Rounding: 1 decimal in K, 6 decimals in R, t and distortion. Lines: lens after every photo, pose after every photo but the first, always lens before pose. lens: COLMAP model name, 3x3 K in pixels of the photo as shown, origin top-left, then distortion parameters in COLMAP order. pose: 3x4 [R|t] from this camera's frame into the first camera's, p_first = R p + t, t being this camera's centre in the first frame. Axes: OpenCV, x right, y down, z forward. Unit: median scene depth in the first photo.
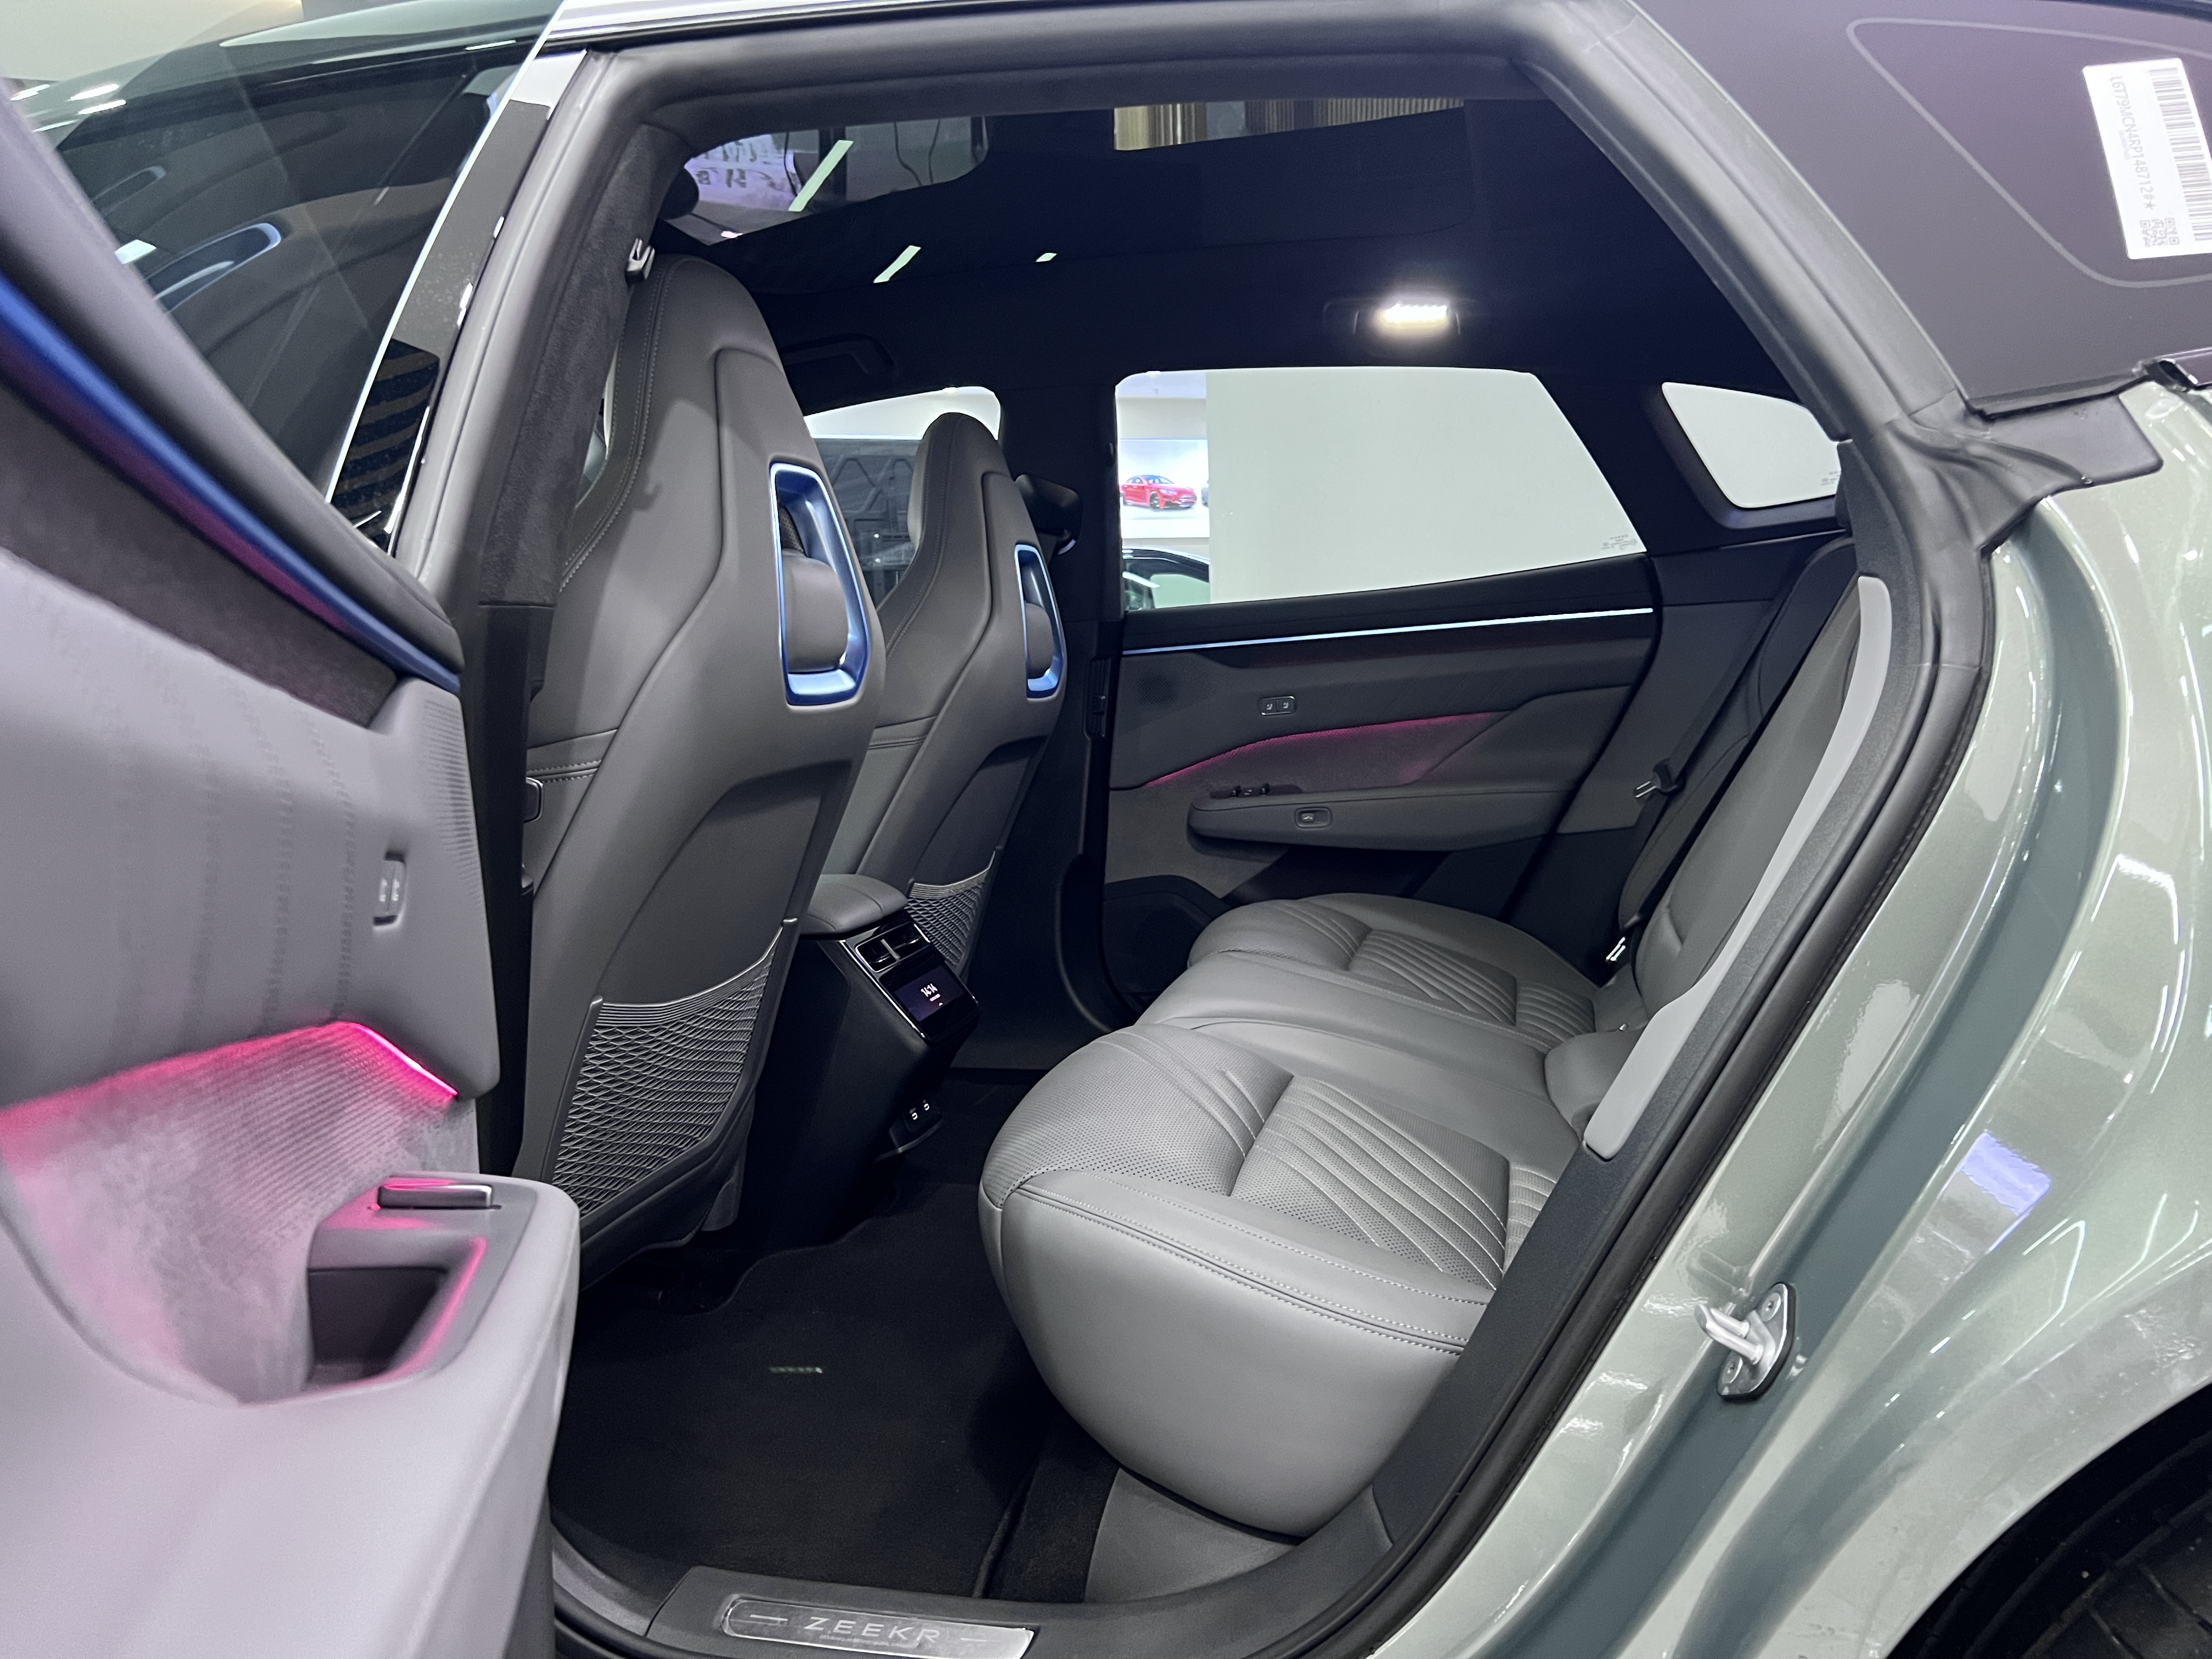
lens RADIAL K [[1670.7, 0, 1106.4], [0, 1670.7, 848.2], [0, 0, 1]] dist [0.090948, -0.133704]
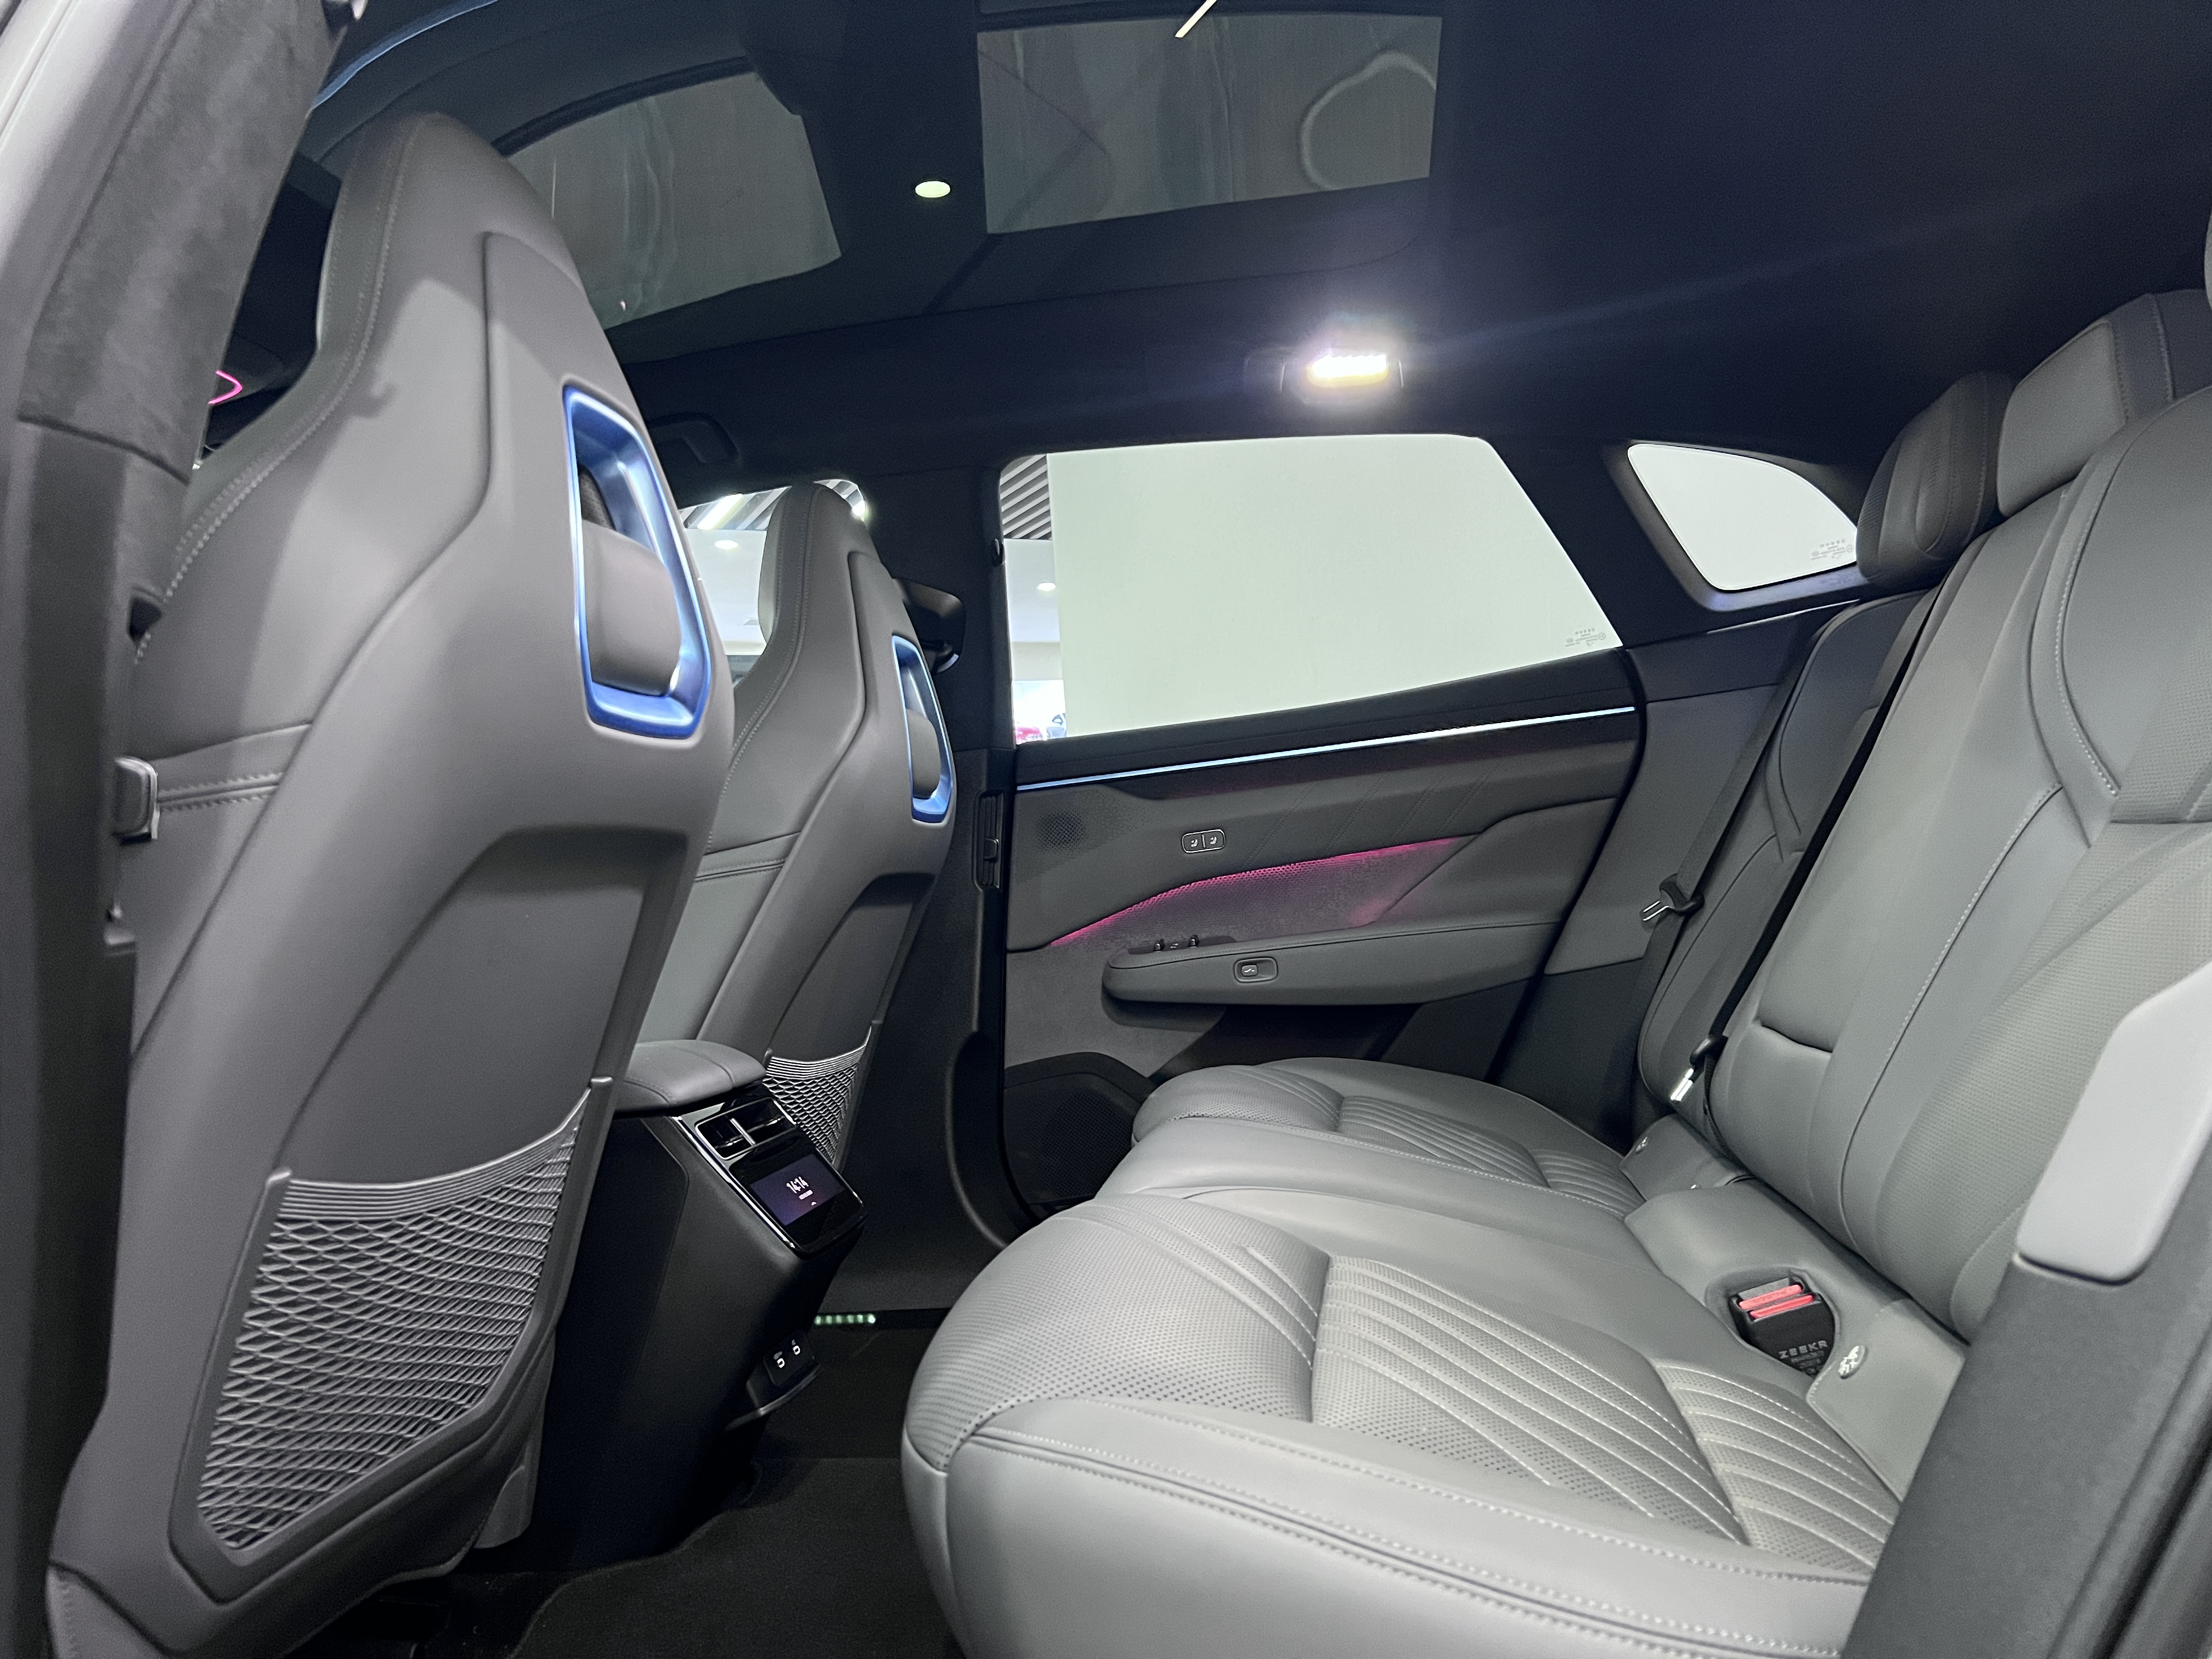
lens RADIAL K [[1705.7, 0, 1106.0], [0, 1705.7, 829.5], [0, 0, 1]] dist [0.029741, -0.007871]
pose [[0.995340, -0.034372, 0.090095, -0.030371], [0.047940, 0.987053, -0.153060, 0.048194], [-0.083667, 0.156666, 0.984101, 0.202505]]
